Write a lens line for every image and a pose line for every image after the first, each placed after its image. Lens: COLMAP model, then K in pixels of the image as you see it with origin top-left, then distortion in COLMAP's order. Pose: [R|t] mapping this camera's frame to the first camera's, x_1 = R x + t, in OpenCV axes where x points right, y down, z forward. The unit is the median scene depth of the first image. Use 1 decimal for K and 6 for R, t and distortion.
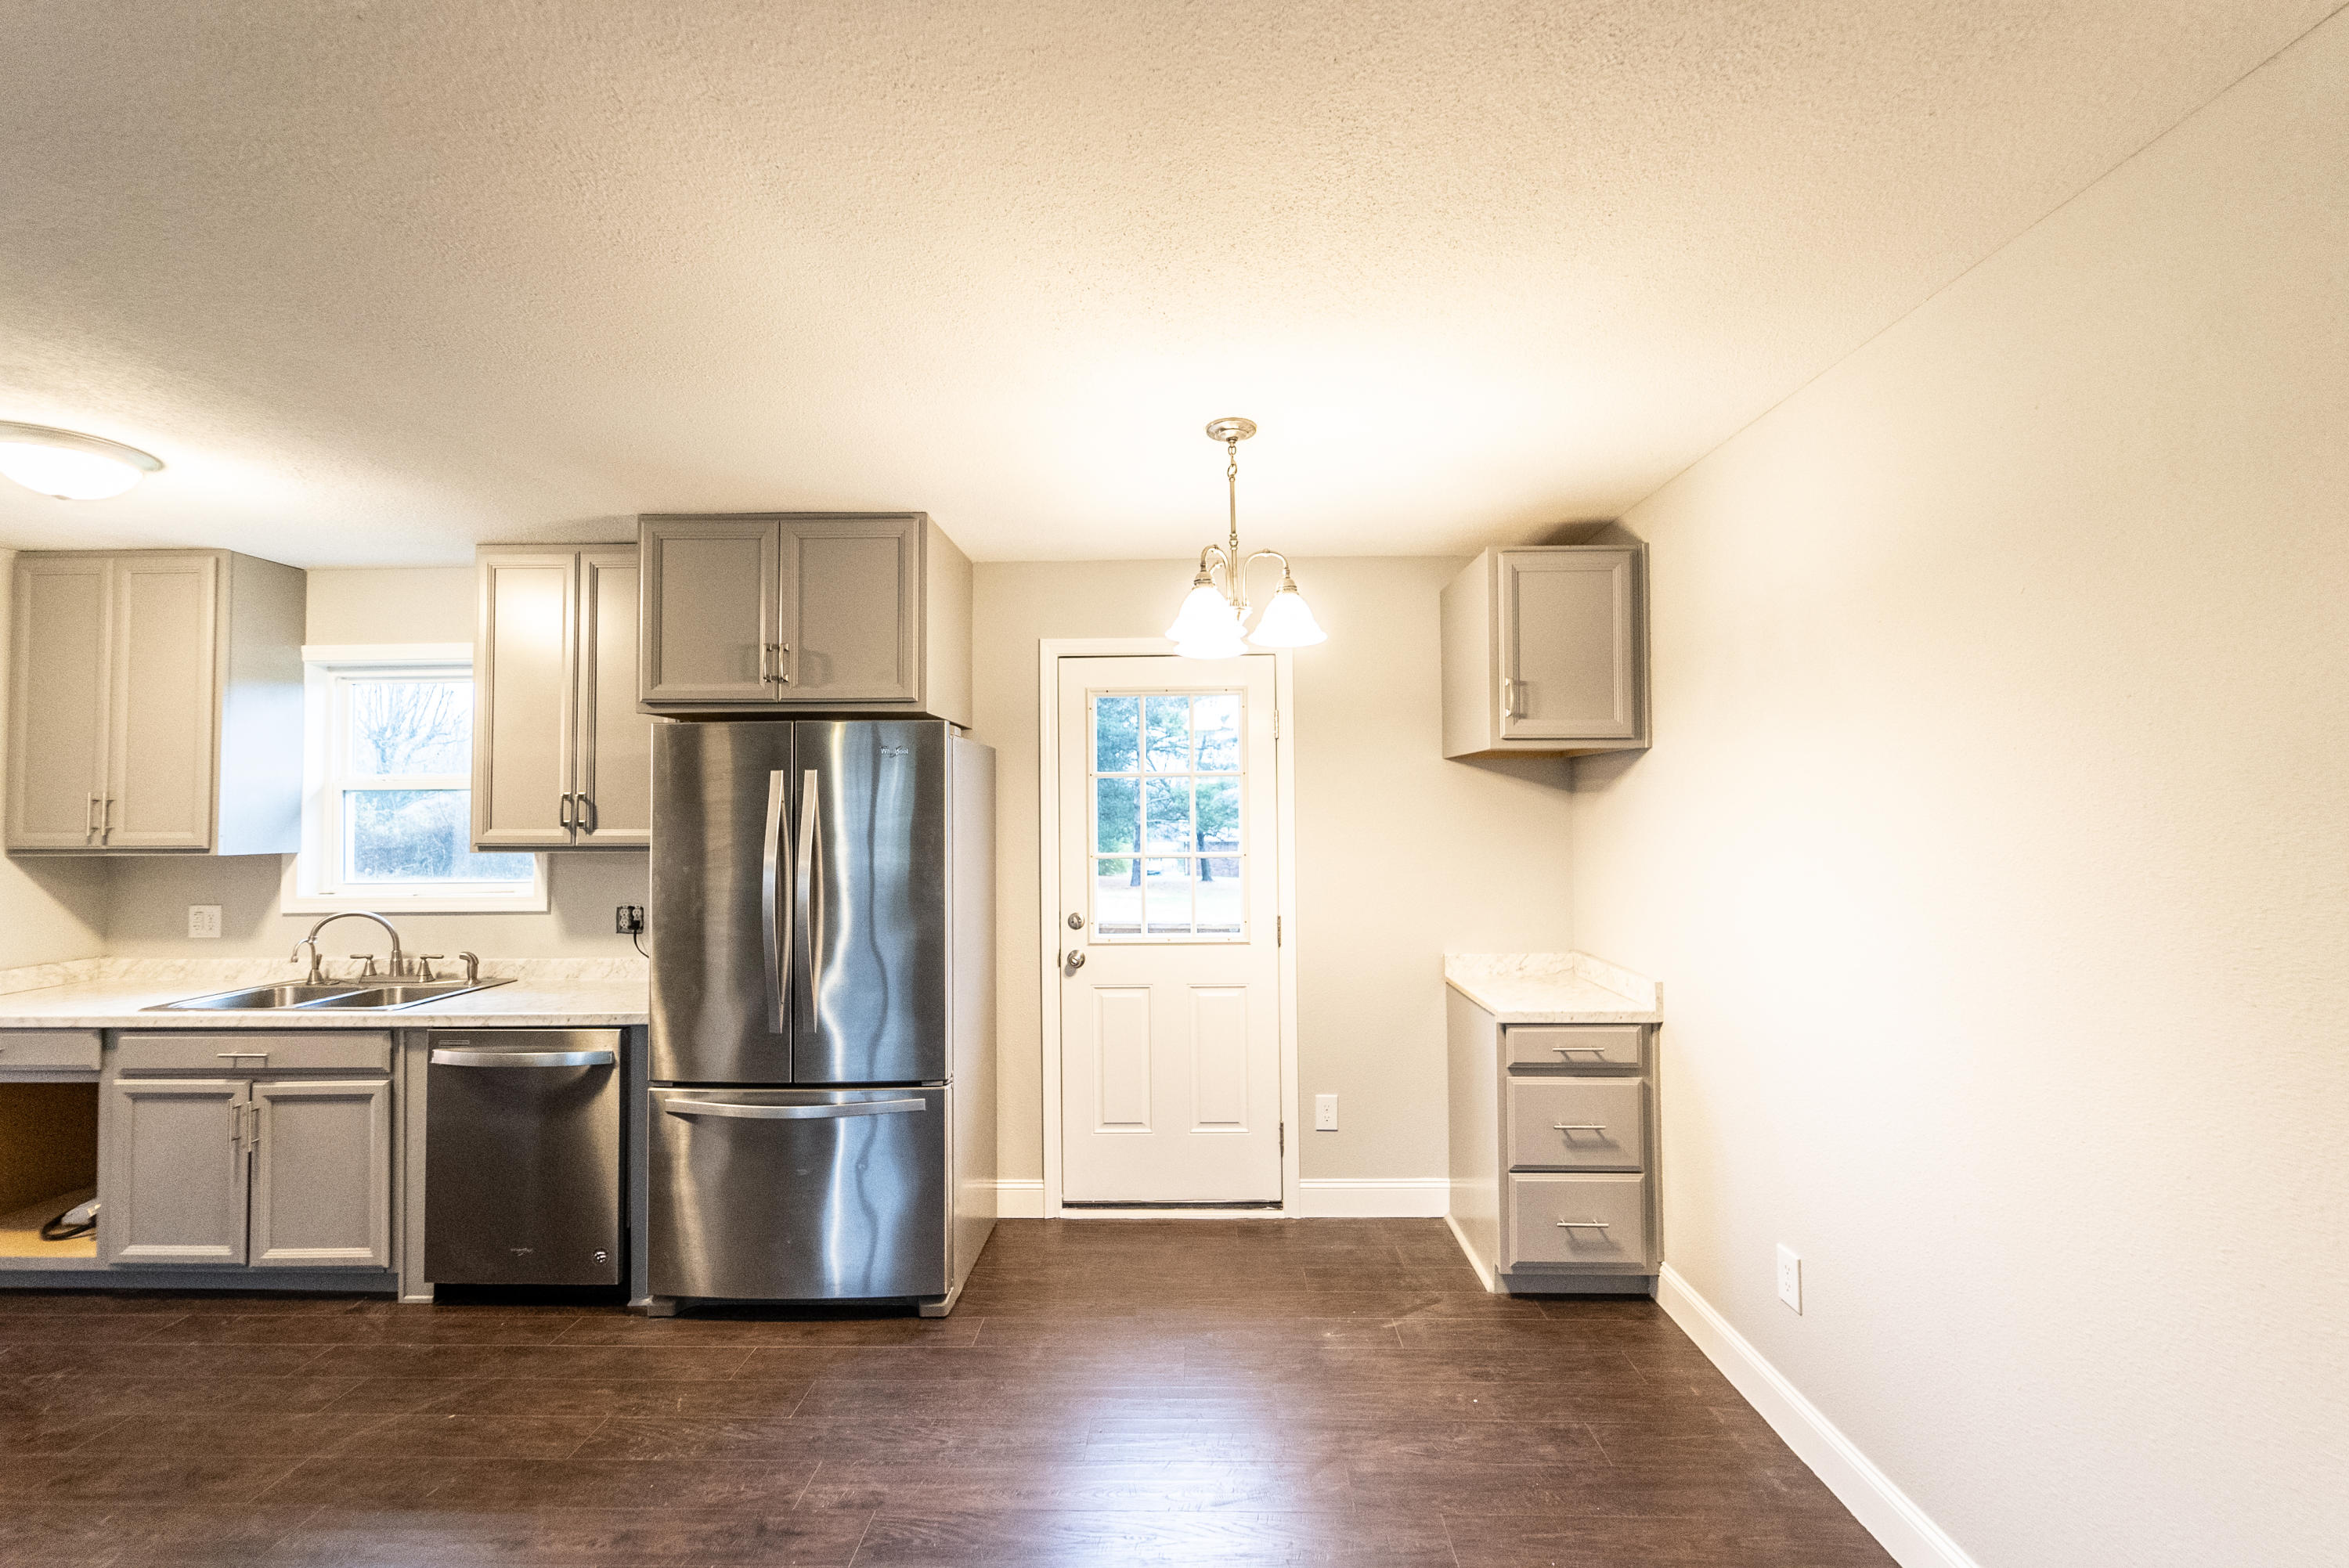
lens RADIAL K [[944.5, 0, 1183.5], [0, 944.5, 788.4], [0, 0, 1]] dist [-0.000513, -0.000676]
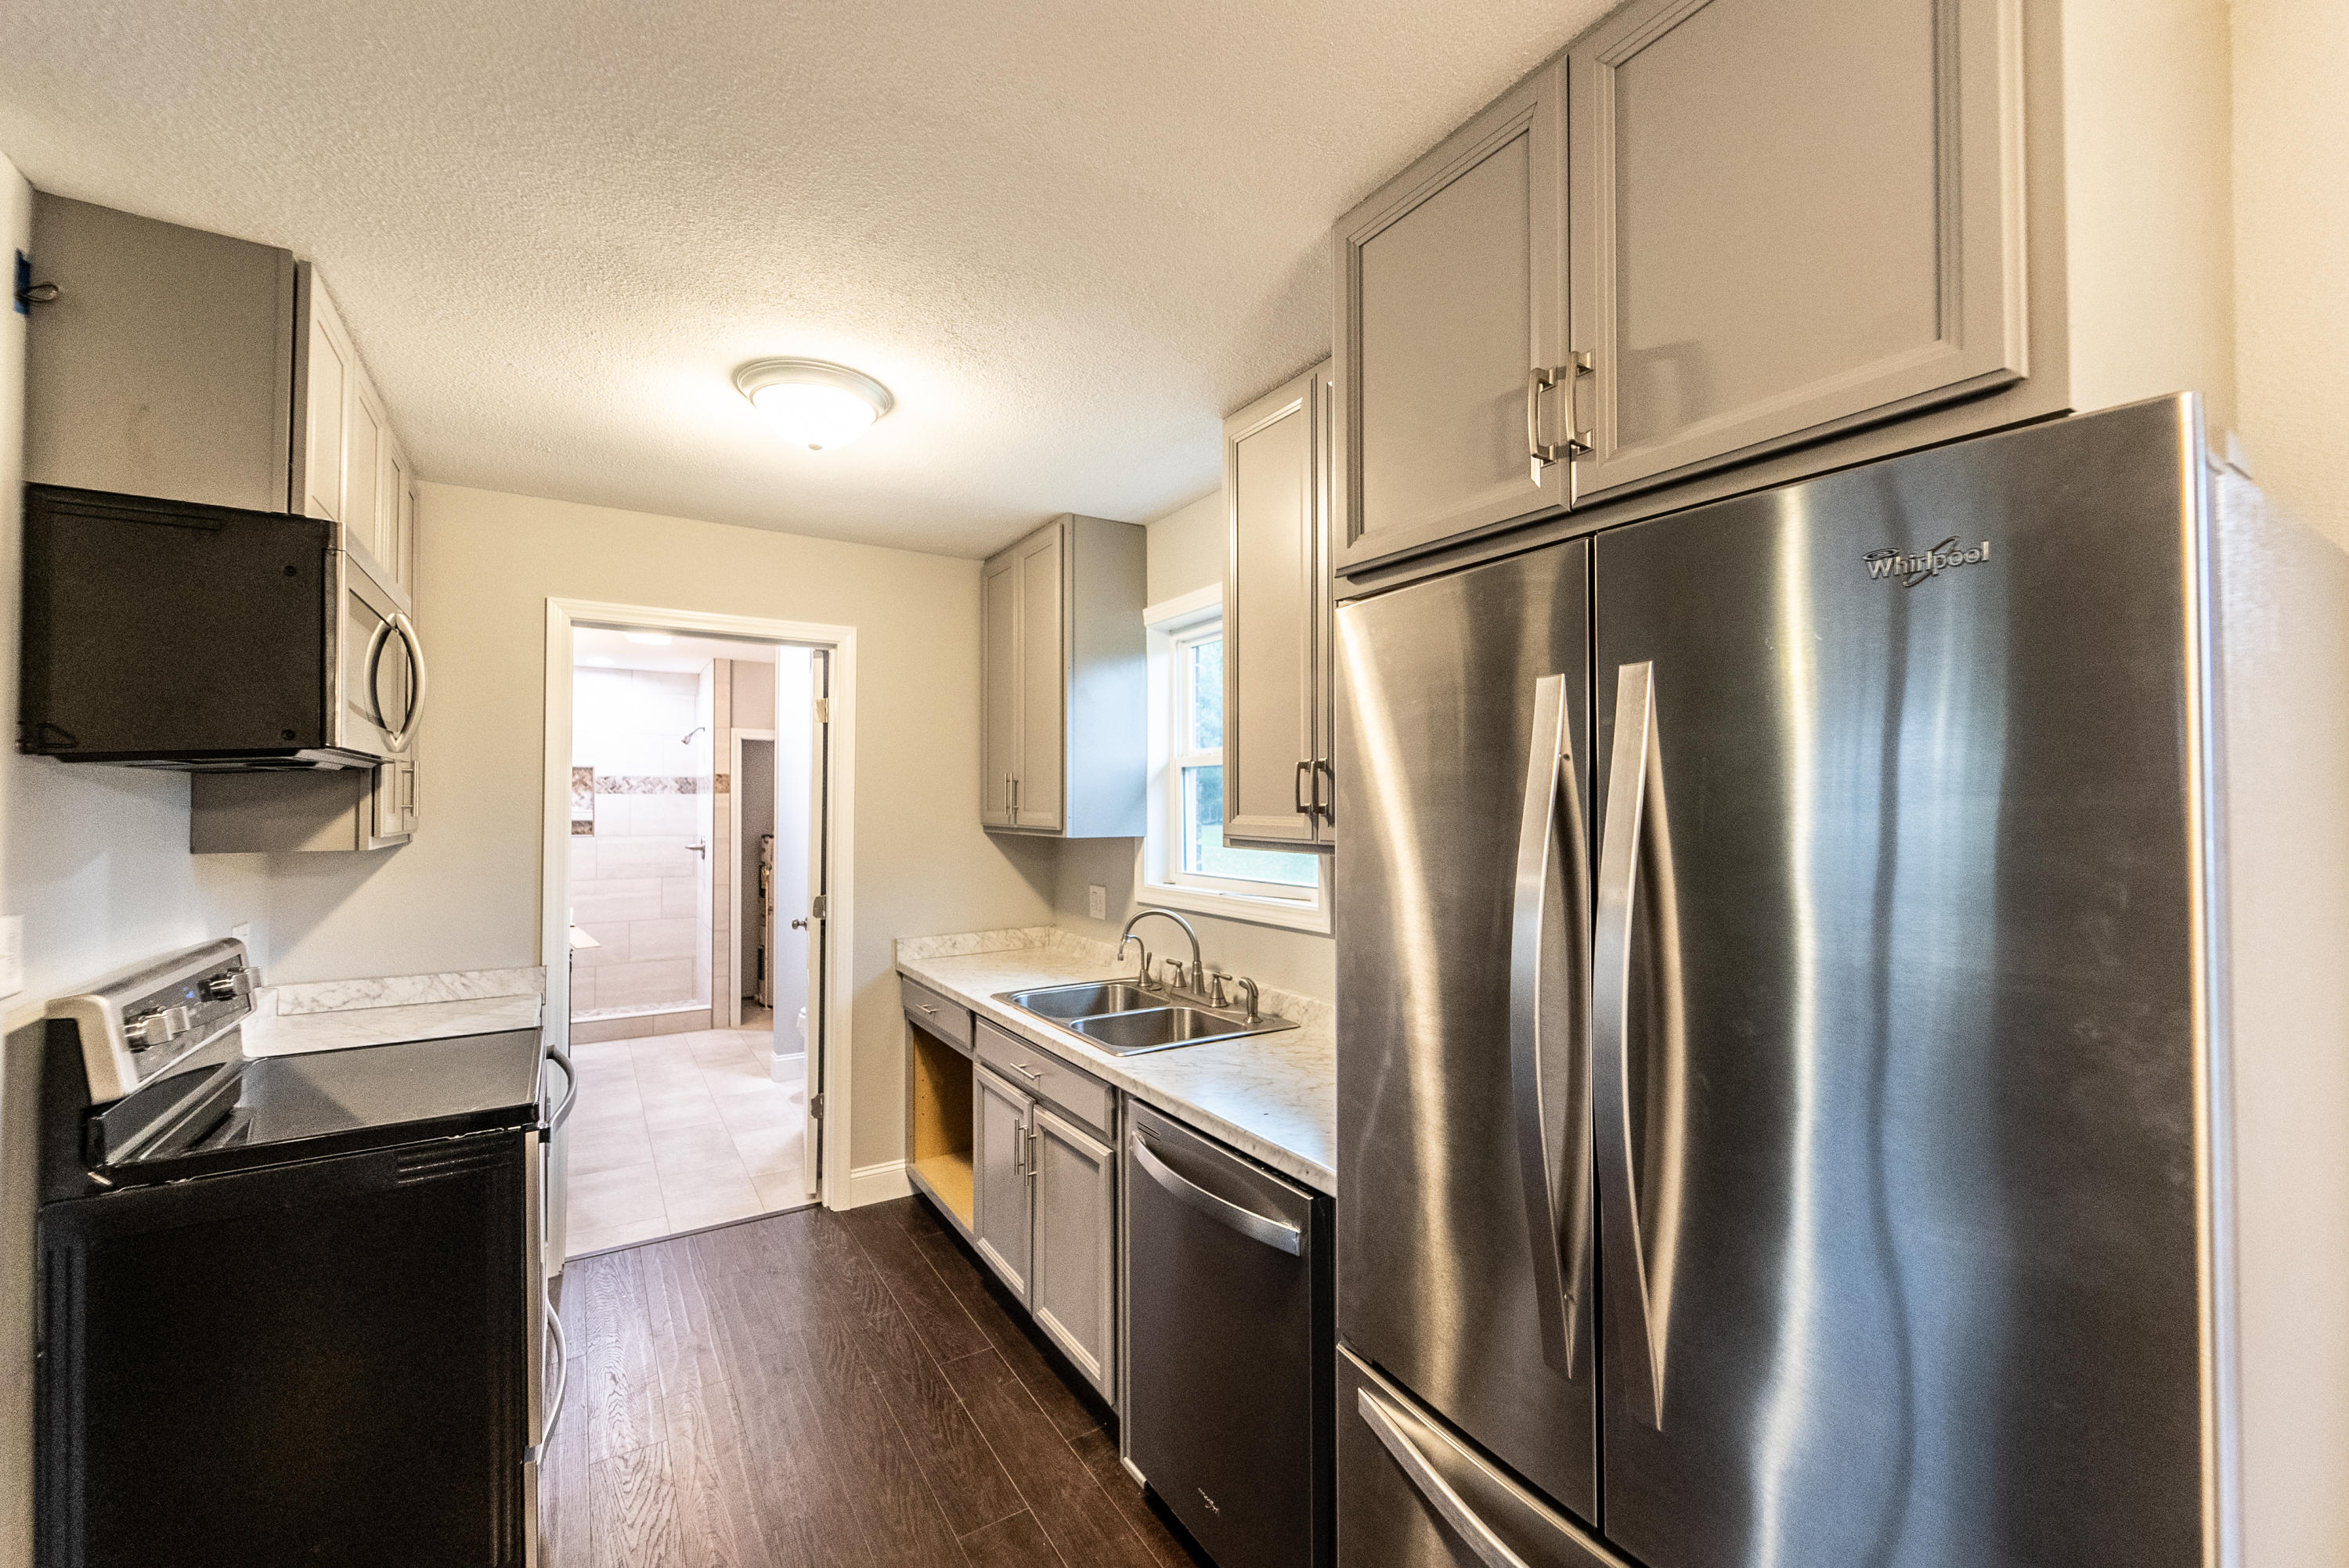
lens RADIAL K [[944.5, 0, 1180.6], [0, 944.5, 785.4], [0, 0, 1]] dist [-0.000513, -0.000676]
pose [[0.551336, -0.008610, -0.834239, -0.189322], [0.020897, 0.999776, 0.003492, 0.019945], [0.834022, -0.019358, 0.551392, 0.639902]]
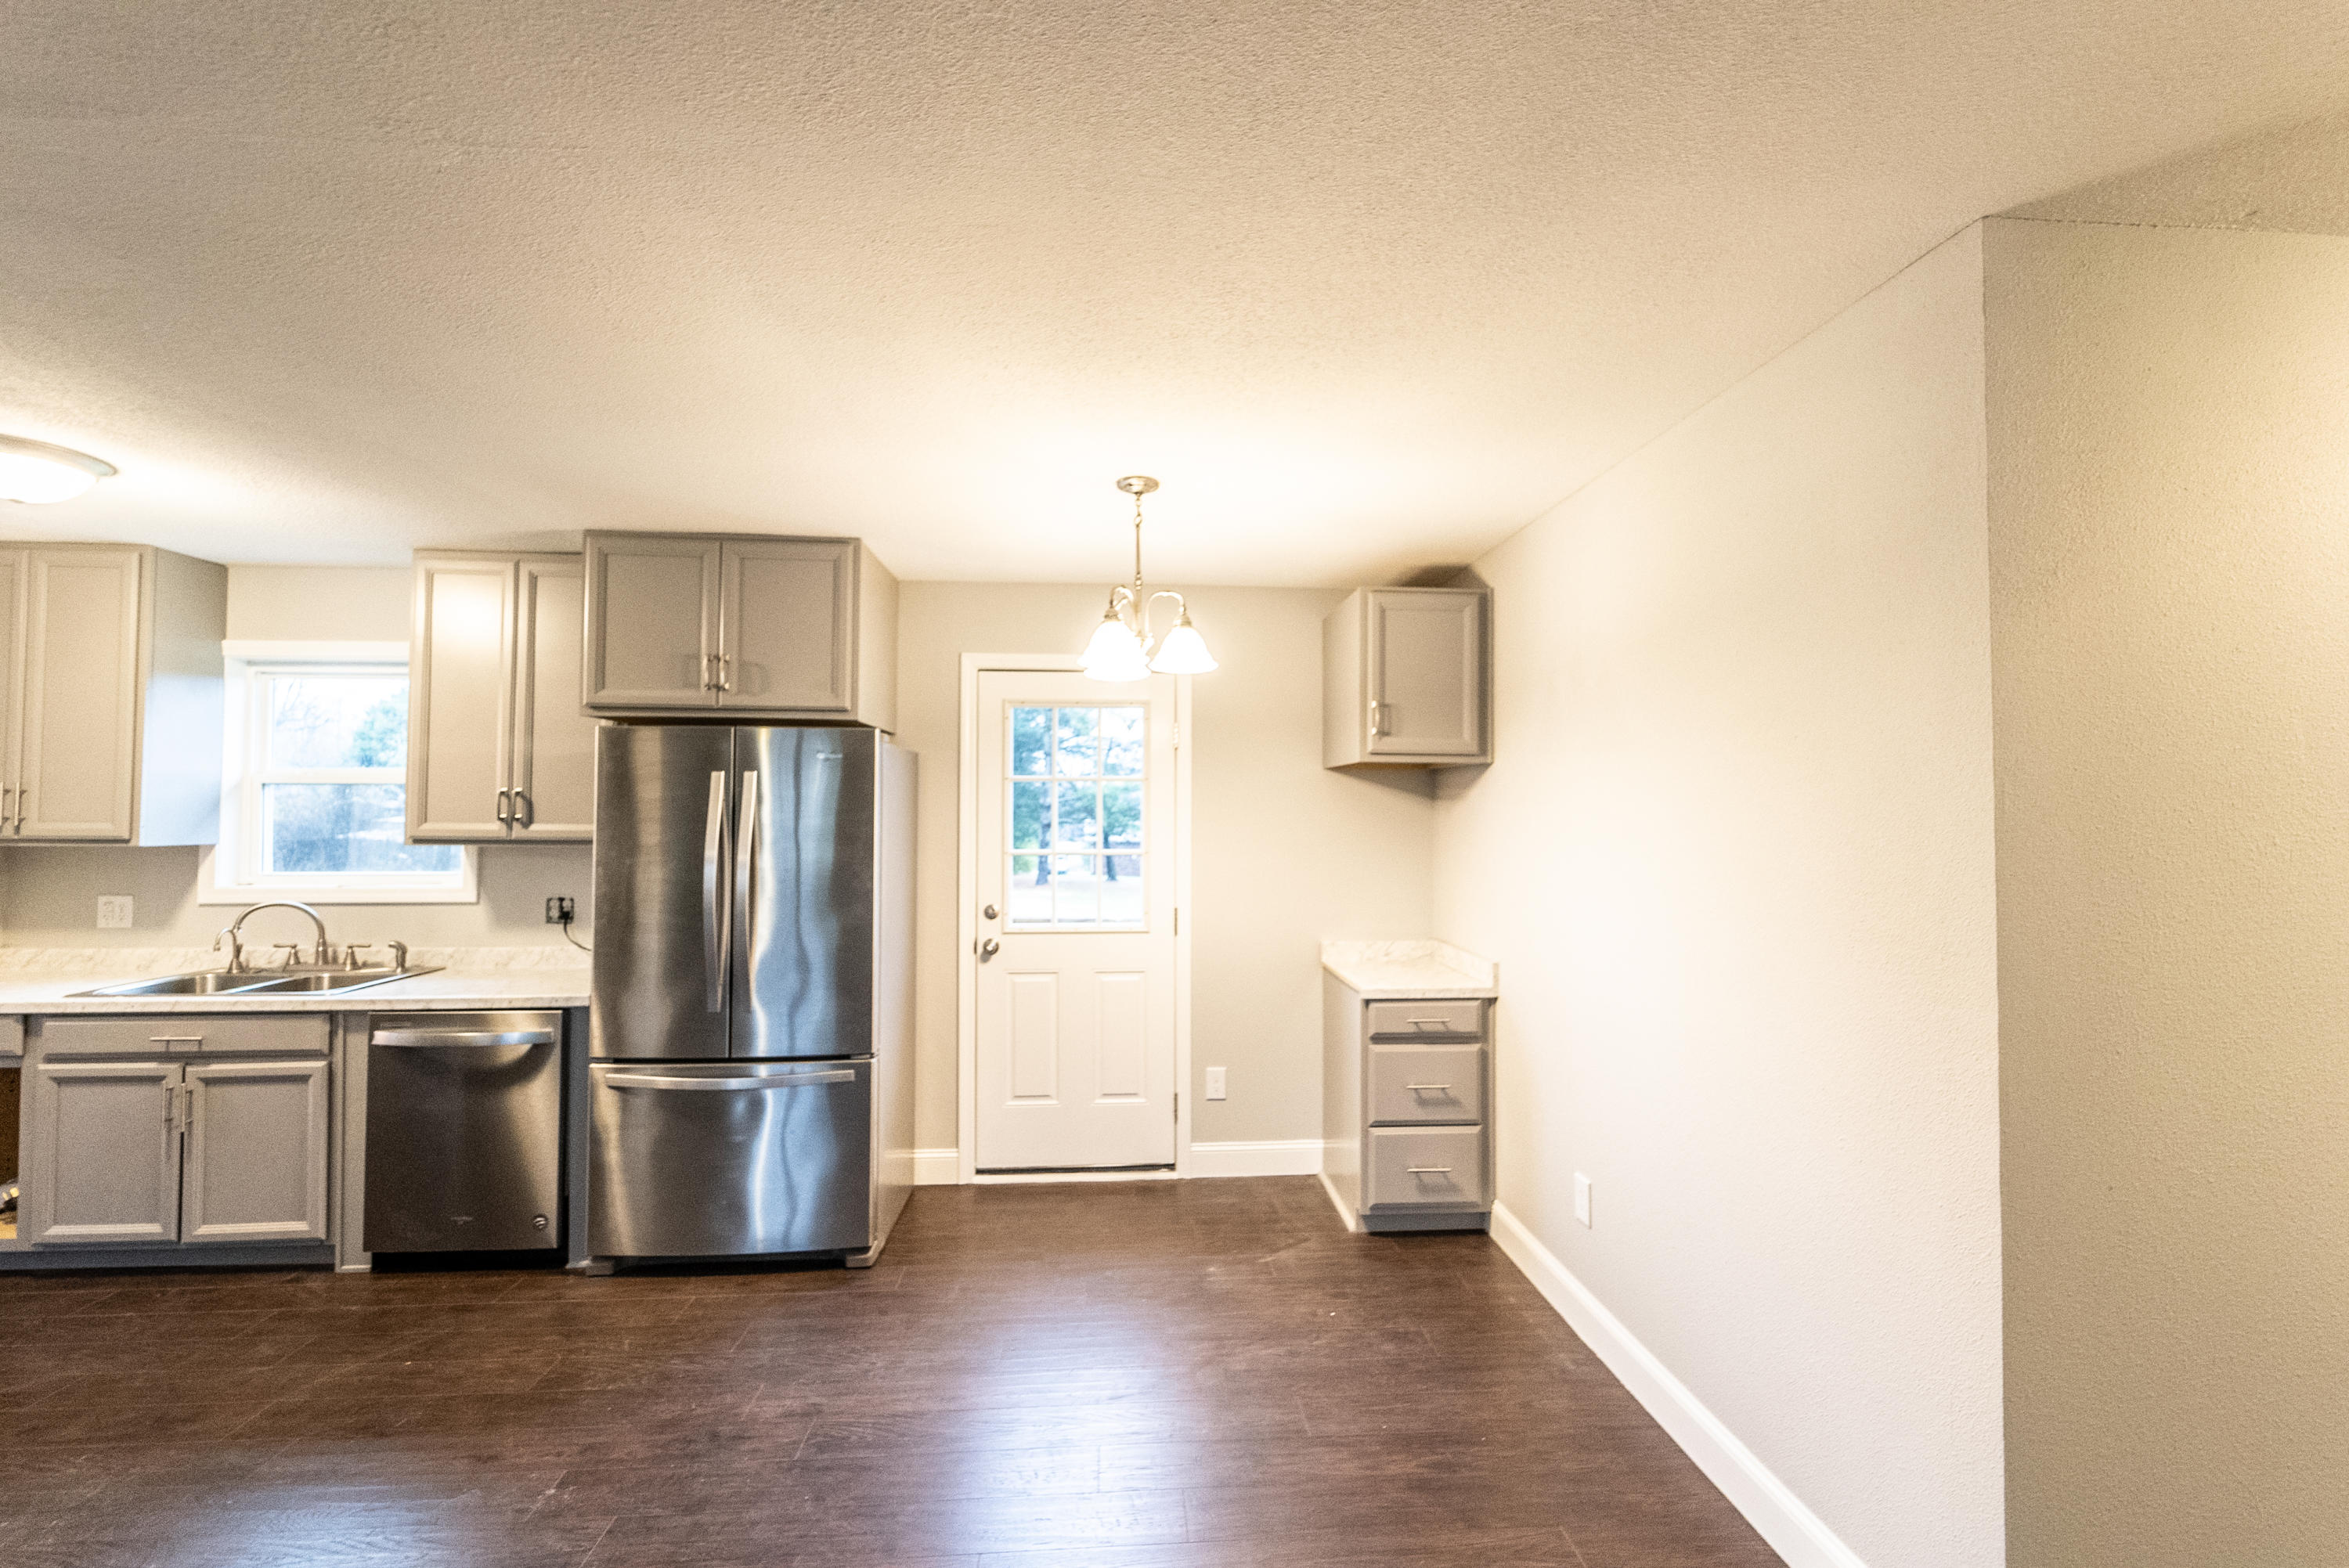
lens RADIAL K [[944.5, 0, 1176.0], [0, 944.5, 790.3], [0, 0, 1]] dist [-0.000513, -0.000676]
pose [[0.995792, 0.013075, 0.090706, -0.002196], [-0.013217, 0.999912, 0.000964, -0.005376], [-0.090686, -0.002159, 0.995877, -0.128637]]
